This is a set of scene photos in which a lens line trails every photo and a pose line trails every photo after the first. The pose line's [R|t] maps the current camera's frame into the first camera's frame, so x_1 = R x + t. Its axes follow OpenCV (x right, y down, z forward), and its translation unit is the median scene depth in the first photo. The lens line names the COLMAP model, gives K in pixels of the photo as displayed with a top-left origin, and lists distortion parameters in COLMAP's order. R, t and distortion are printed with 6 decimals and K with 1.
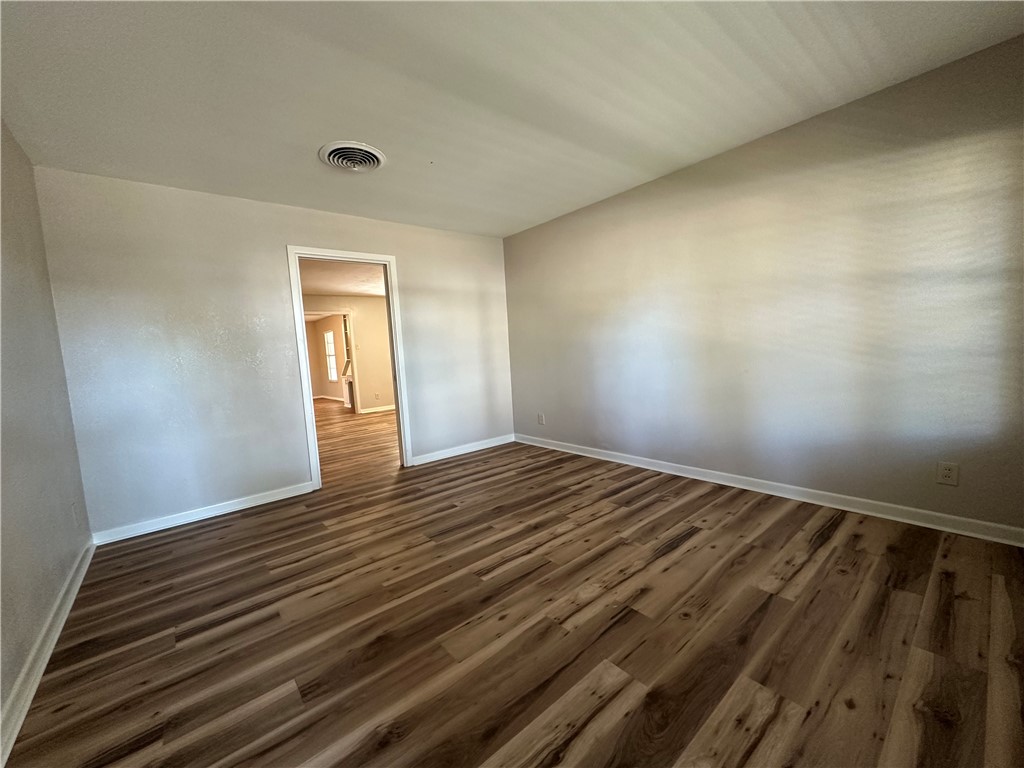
lens RADIAL K [[409.5, 0, 510.6], [0, 409.5, 378.4], [0, 0, 1]] dist [-0.000846, 0.000350]
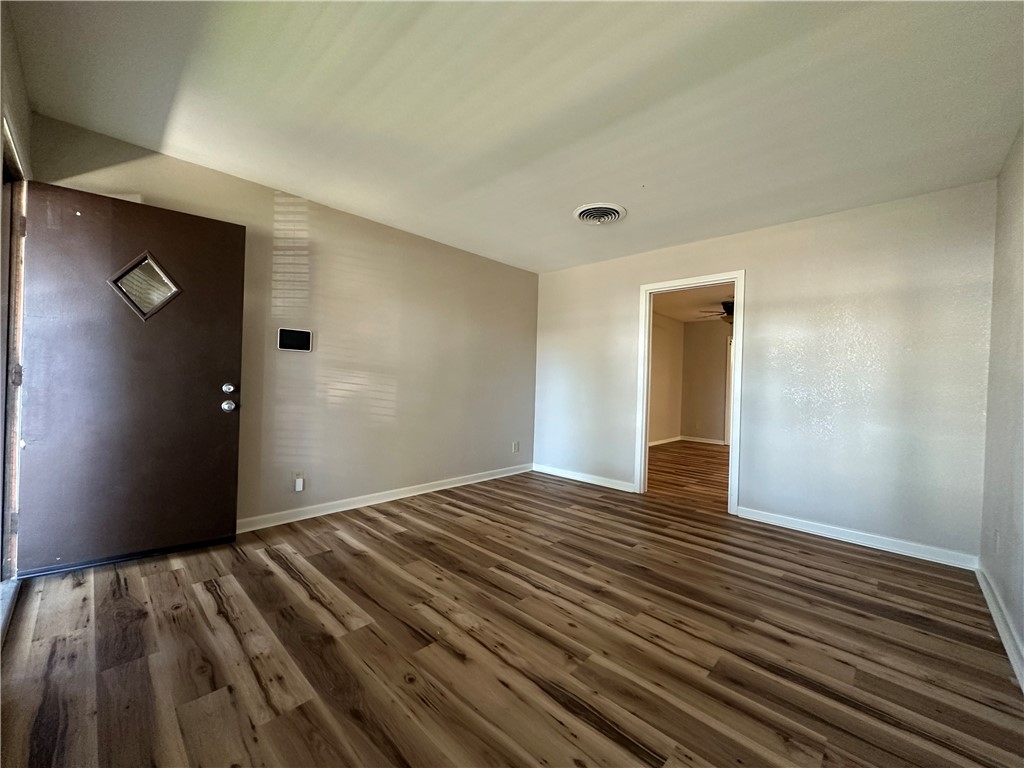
lens RADIAL K [[407.4, 0, 512.0], [0, 407.4, 384.0], [0, 0, 1]] dist [-0.001035, 0.000057]
pose [[0.108946, 0.073615, -0.991318, 0.882938], [-0.106563, 0.992372, 0.061982, -0.096650], [0.988319, 0.098885, 0.115960, 0.721221]]
